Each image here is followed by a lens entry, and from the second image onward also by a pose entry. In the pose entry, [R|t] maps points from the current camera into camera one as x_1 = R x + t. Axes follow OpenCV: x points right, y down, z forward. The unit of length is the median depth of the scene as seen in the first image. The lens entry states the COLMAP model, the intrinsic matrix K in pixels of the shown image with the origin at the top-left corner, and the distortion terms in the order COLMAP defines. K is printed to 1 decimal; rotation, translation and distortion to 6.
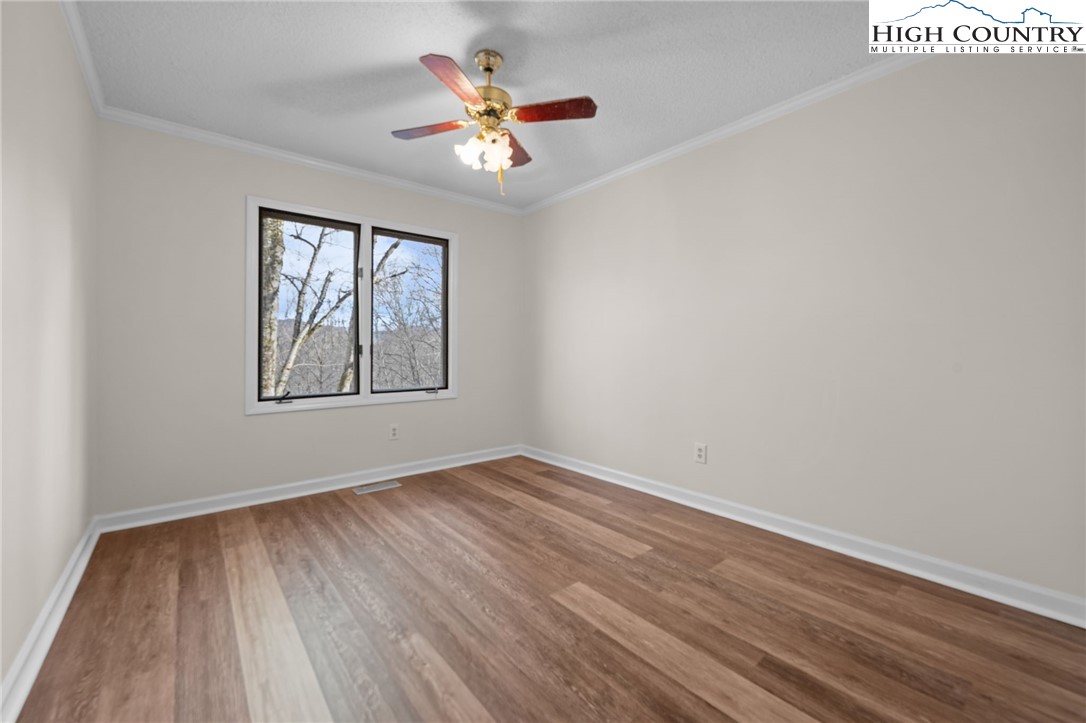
lens RADIAL K [[438.3, 0, 537.3], [0, 438.3, 354.9], [0, 0, 1]] dist [-0.000549, -0.000135]
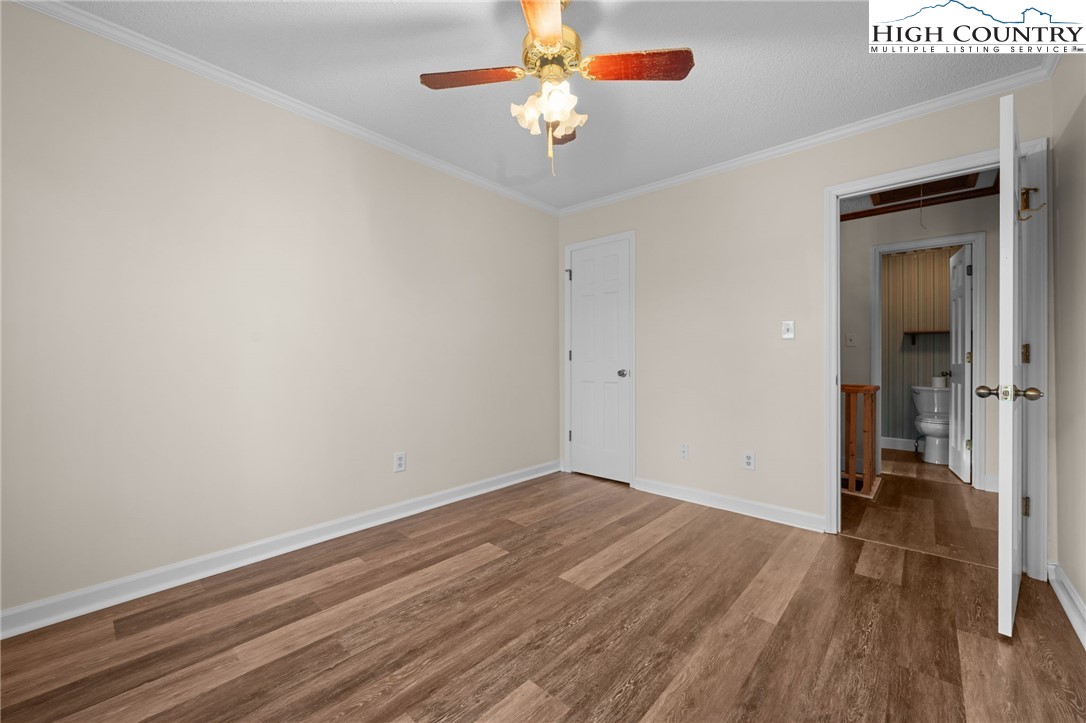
lens RADIAL K [[438.3, 0, 537.0], [0, 438.3, 360.6], [0, 0, 1]] dist [-0.000549, -0.000135]
pose [[-0.166185, -0.004435, 0.986085, -0.810900], [0.005832, 0.999968, 0.005480, -0.012251], [-0.986077, 0.006661, -0.166153, 1.050601]]
